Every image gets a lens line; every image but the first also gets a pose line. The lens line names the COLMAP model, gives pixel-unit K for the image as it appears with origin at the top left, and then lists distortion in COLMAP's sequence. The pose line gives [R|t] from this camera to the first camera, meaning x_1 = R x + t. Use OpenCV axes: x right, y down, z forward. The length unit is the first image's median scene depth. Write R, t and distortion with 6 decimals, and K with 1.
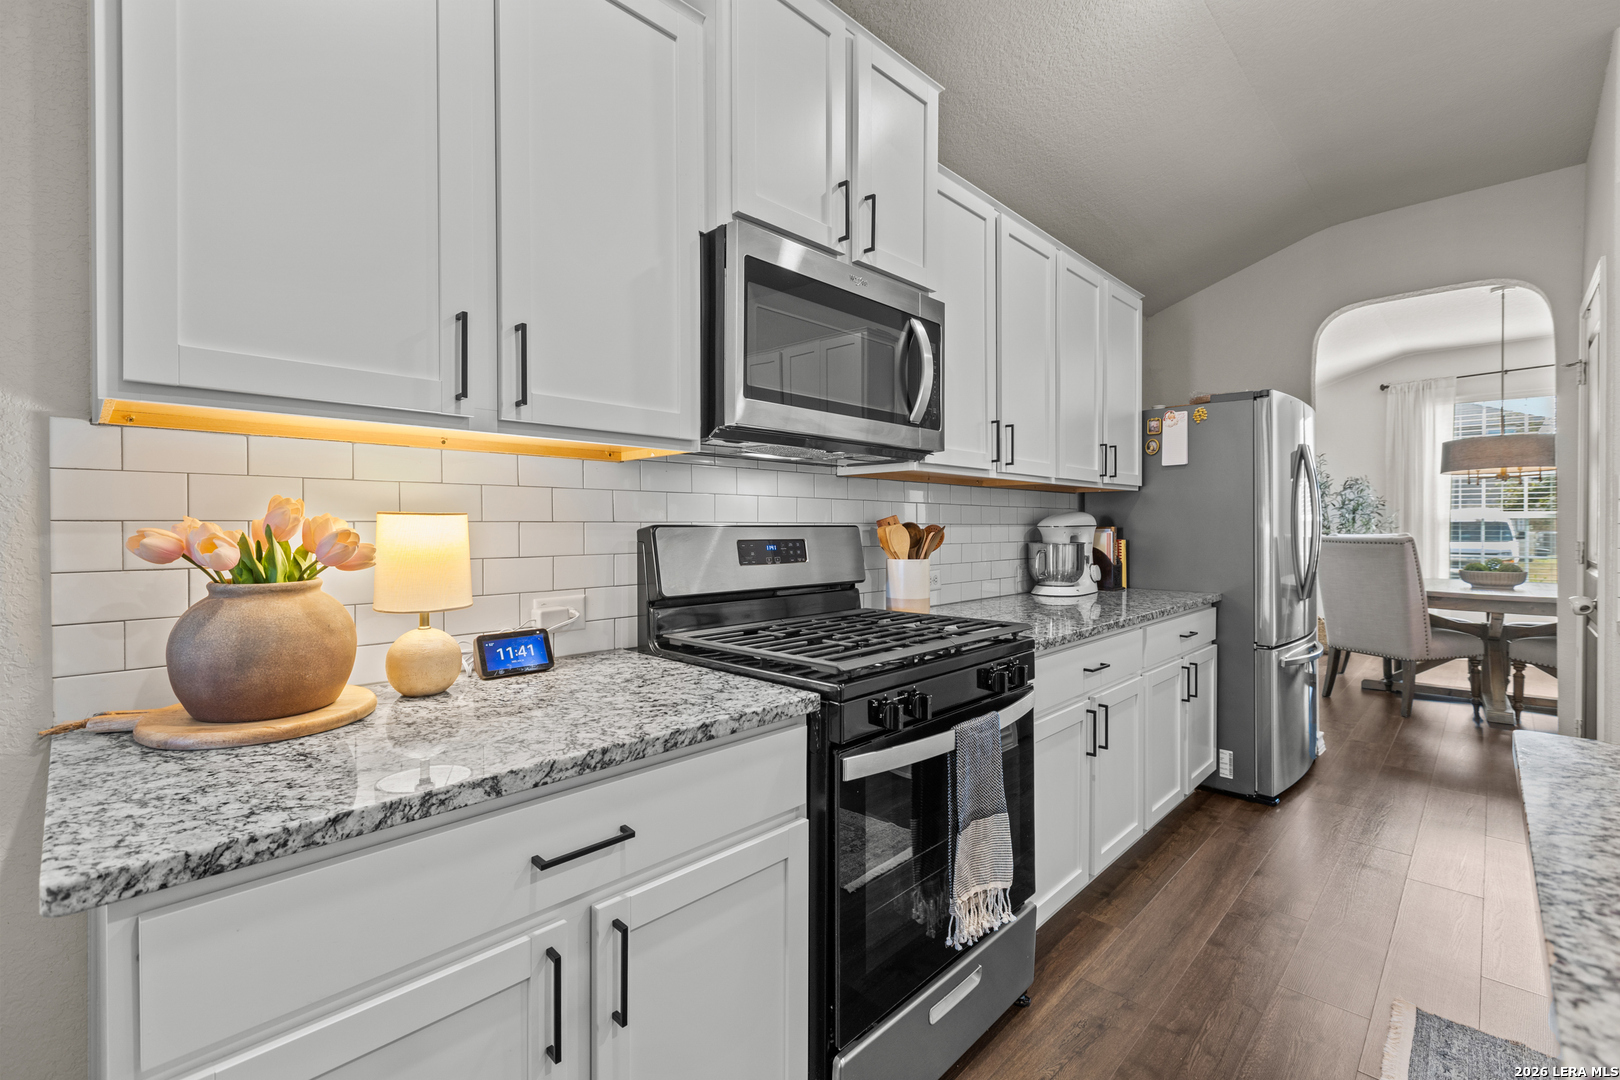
lens RADIAL K [[718.2, 0, 800.9], [0, 718.2, 529.0], [0, 0, 1]] dist [0.002840, -0.002157]
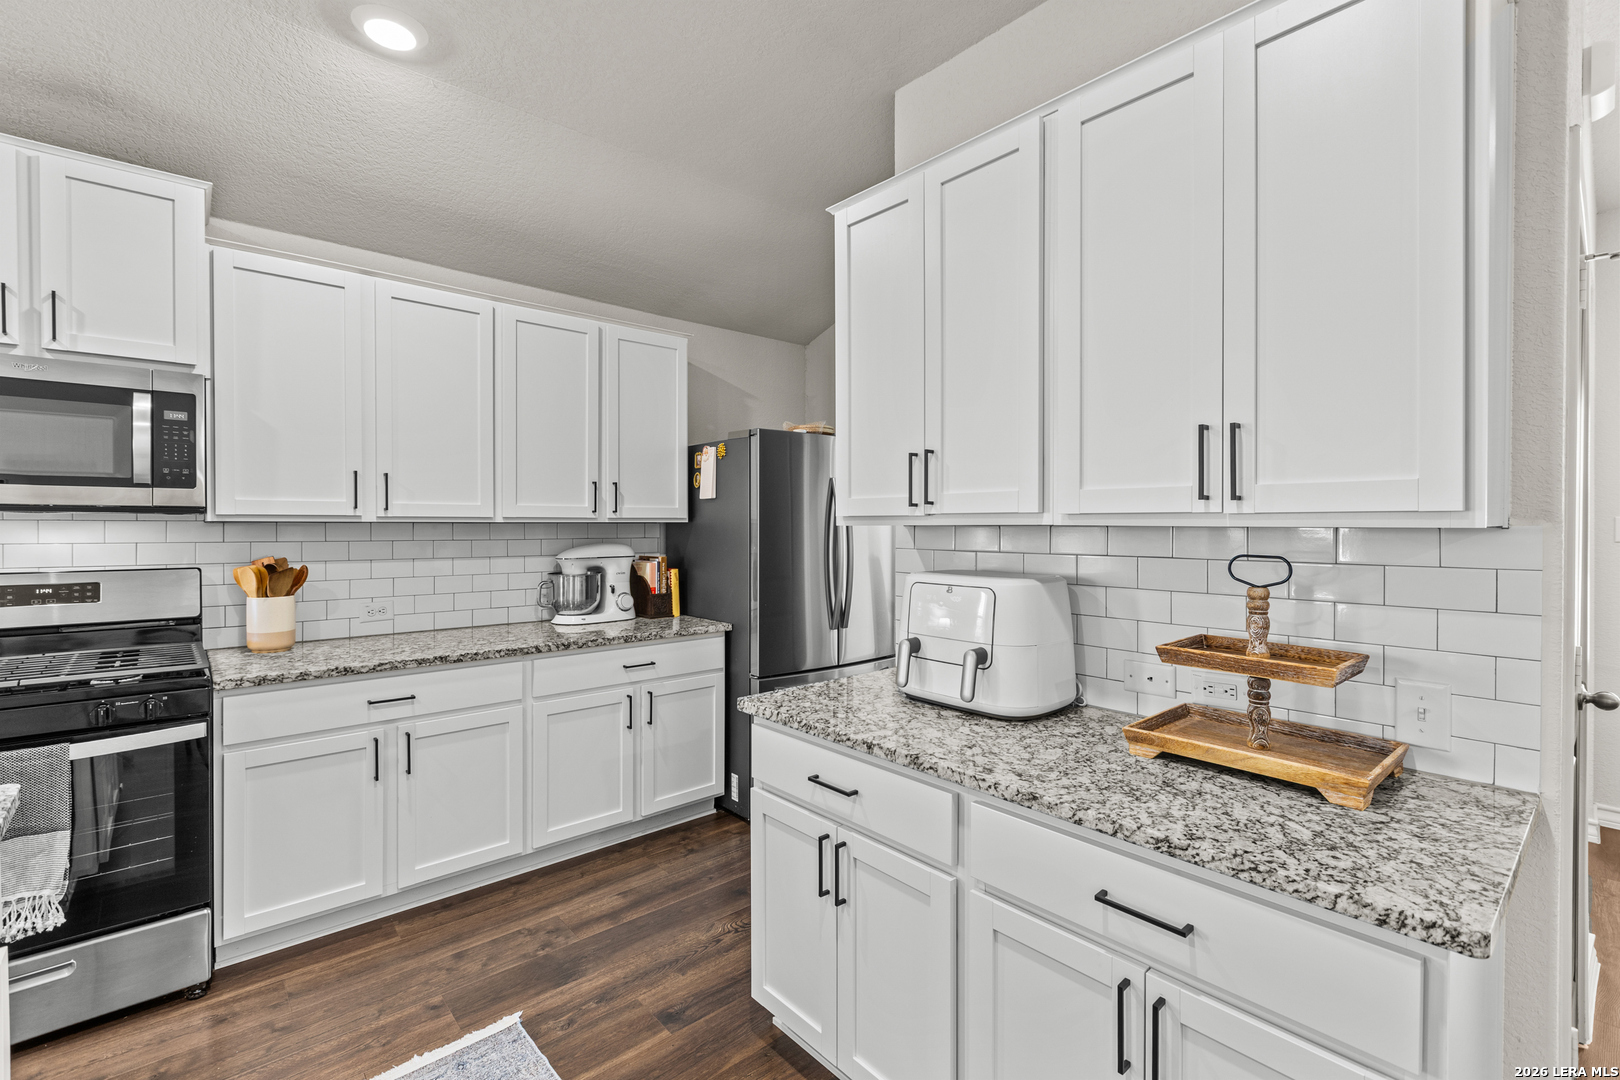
lens RADIAL K [[718.2, 0, 797.1], [0, 718.2, 530.9], [0, 0, 1]] dist [0.002840, -0.002157]
pose [[0.996291, 0.005934, -0.085840, 1.429247], [-0.005545, 0.999973, 0.004777, -0.094133], [0.085866, -0.004284, 0.996297, -0.051762]]
